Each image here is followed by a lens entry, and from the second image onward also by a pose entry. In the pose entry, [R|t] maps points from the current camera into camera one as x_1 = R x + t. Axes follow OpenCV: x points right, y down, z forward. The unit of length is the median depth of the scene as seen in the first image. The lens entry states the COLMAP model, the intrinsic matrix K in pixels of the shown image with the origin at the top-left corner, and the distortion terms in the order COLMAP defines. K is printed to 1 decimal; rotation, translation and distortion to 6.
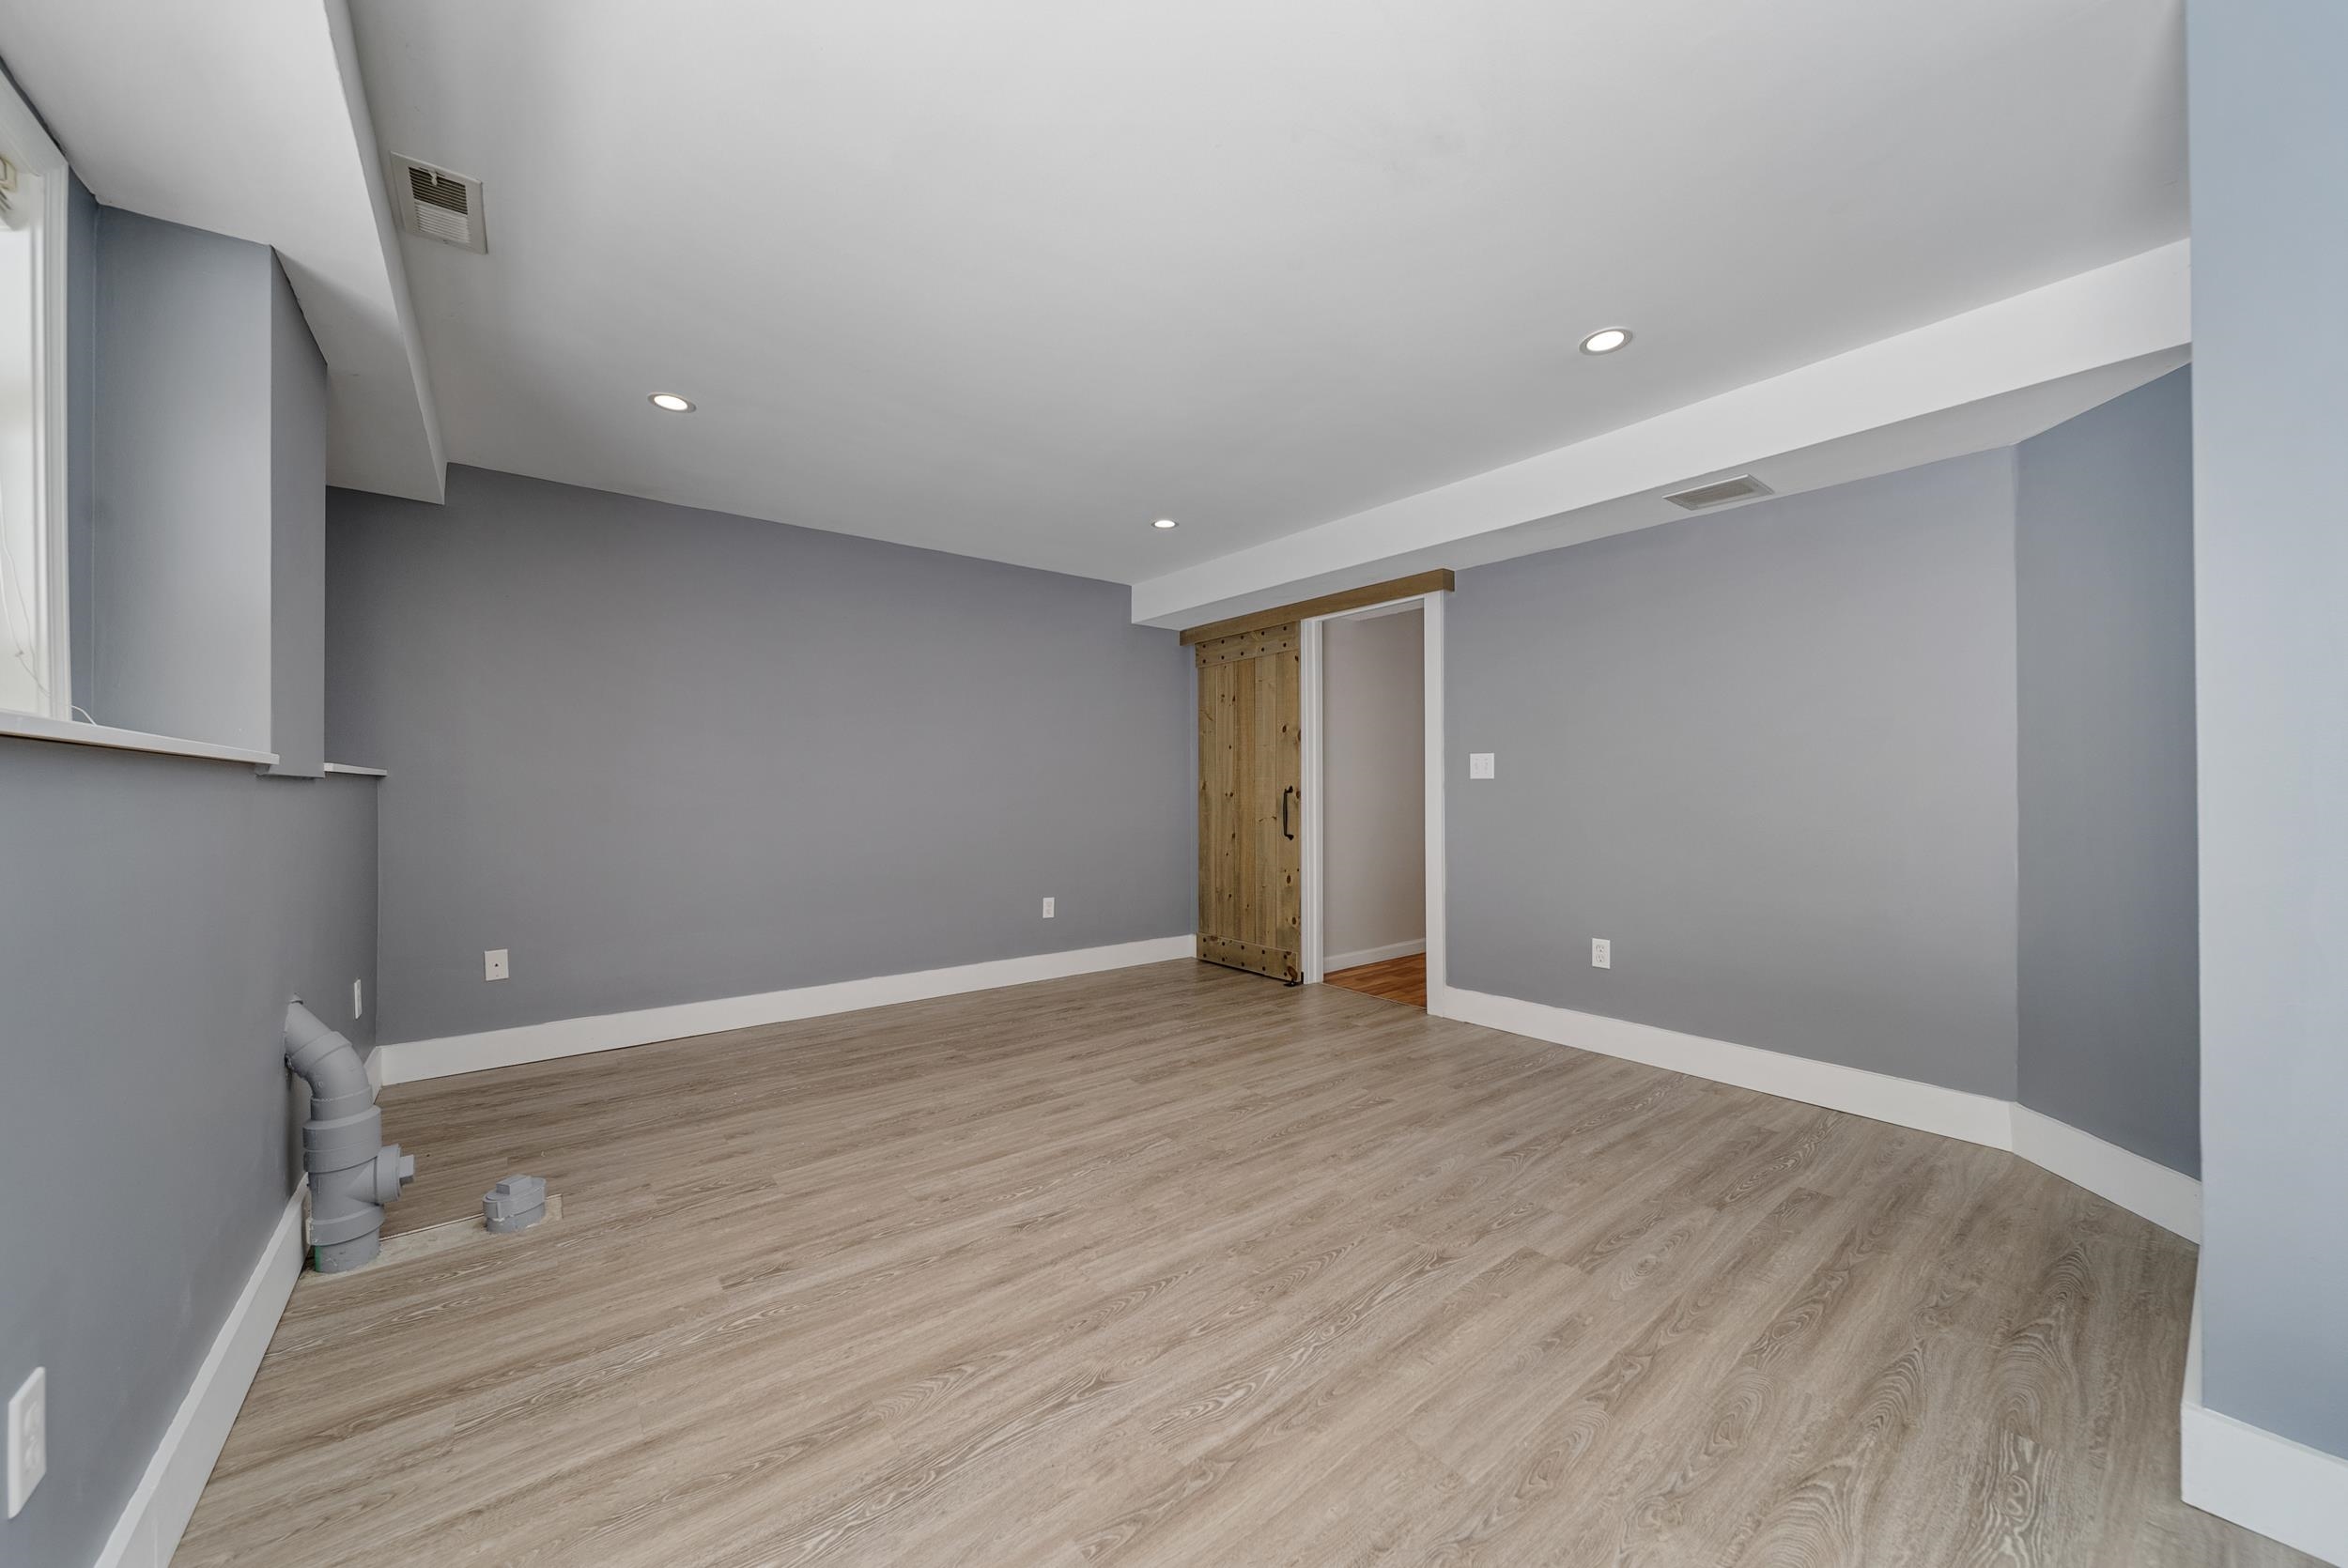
lens RADIAL K [[833.6, 0, 1171.4], [0, 833.6, 791.5], [0, 0, 1]] dist [0.002337, -0.002103]
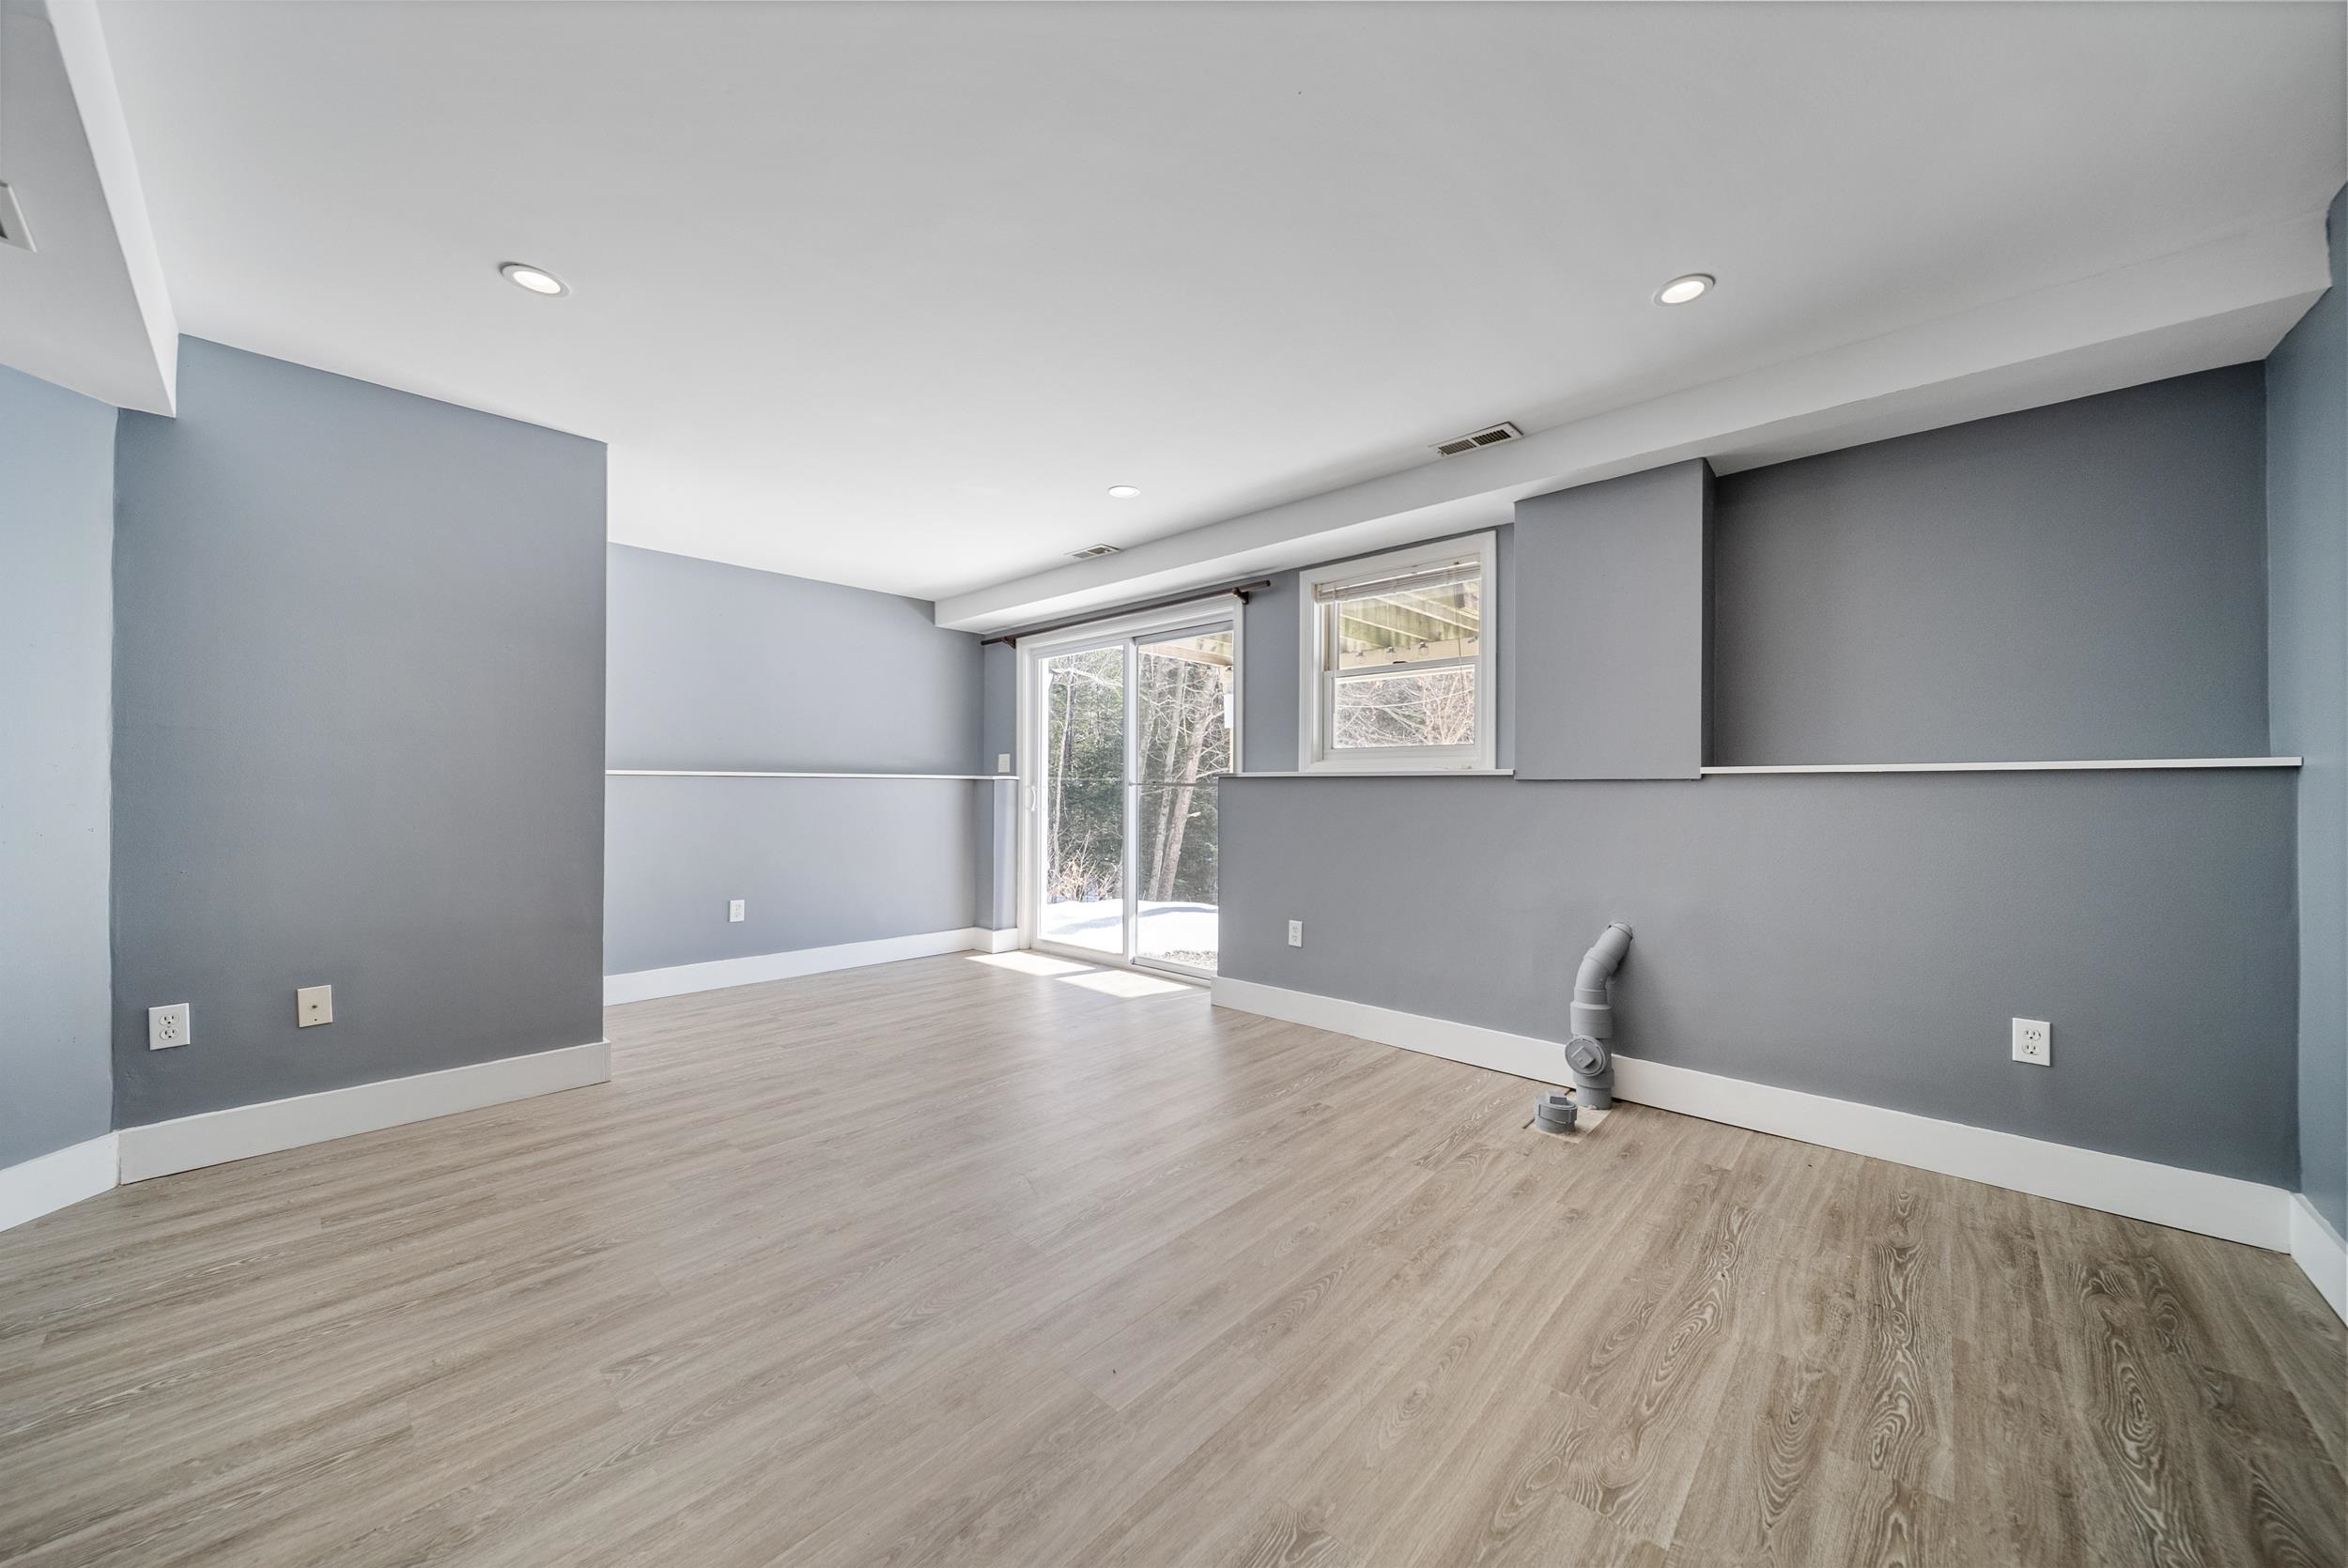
lens RADIAL K [[833.6, 0, 1174.3], [0, 833.6, 776.0], [0, 0, 1]] dist [0.002337, -0.002103]
pose [[-0.987500, -0.002597, -0.157600, -0.009173], [-0.000545, 0.999915, -0.013063, -0.002758], [0.157621, -0.012814, -0.987417, 1.837964]]
